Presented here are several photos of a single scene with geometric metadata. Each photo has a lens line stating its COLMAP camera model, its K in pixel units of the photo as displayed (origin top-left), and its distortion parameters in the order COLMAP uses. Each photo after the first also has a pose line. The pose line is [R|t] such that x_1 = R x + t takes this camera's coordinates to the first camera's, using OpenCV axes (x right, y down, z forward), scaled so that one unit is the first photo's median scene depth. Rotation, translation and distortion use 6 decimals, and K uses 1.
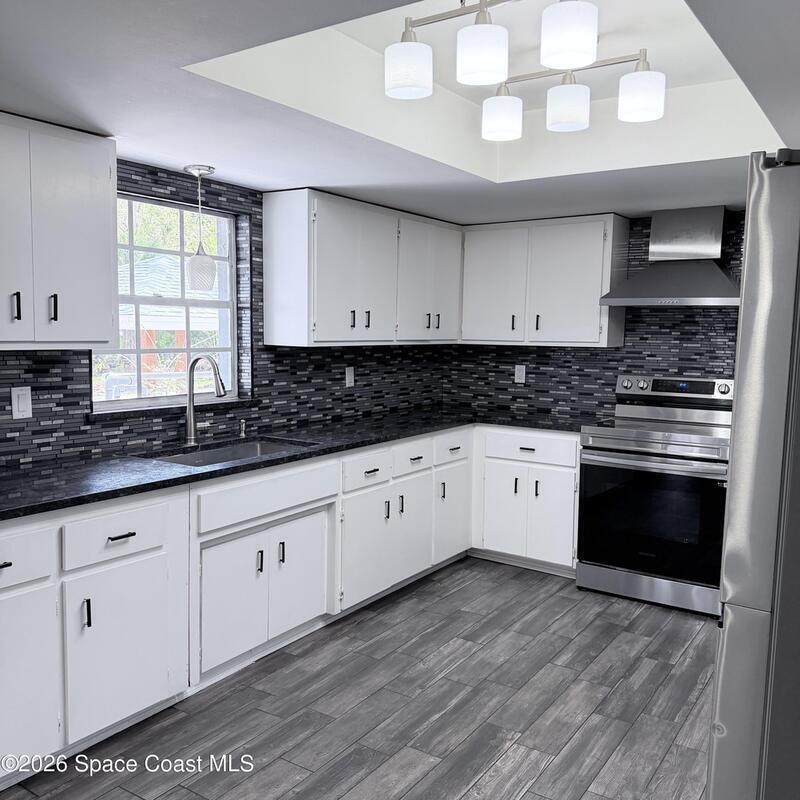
lens RADIAL K [[747.6, 0, 393.3], [0, 747.6, 405.8], [0, 0, 1]] dist [0.028956, 0.000000]
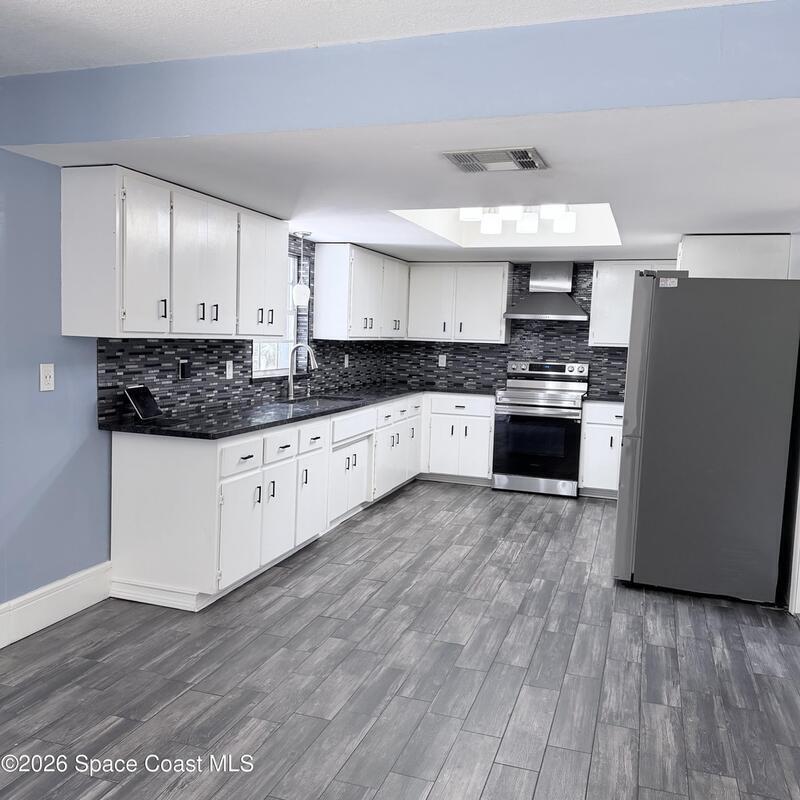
lens RADIAL K [[747.6, 0, 387.9], [0, 747.6, 403.5], [0, 0, 1]] dist [0.028956, 0.000000]
pose [[0.963962, -0.008577, 0.265902, -0.443677], [0.009136, 0.999958, -0.000867, 0.057668], [-0.265883, 0.003265, 0.964000, -0.561386]]
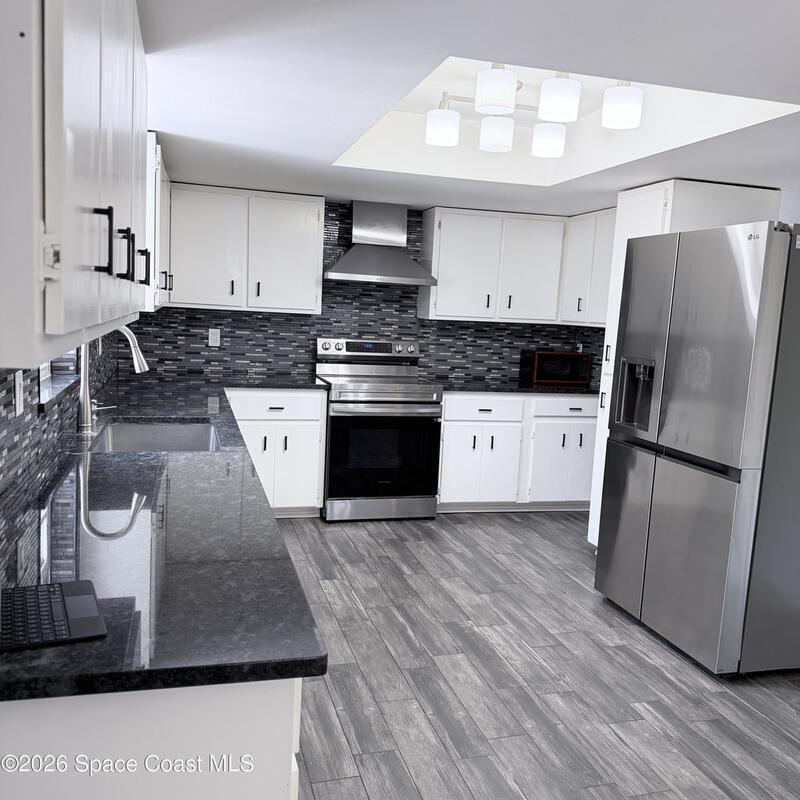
lens RADIAL K [[747.6, 0, 396.0], [0, 747.6, 398.9], [0, 0, 1]] dist [0.028956, 0.000000]
pose [[0.641638, -0.076016, 0.763231, -0.601231], [0.037910, 0.997004, 0.067428, -0.024323], [-0.766070, -0.014331, 0.642597, 0.191593]]
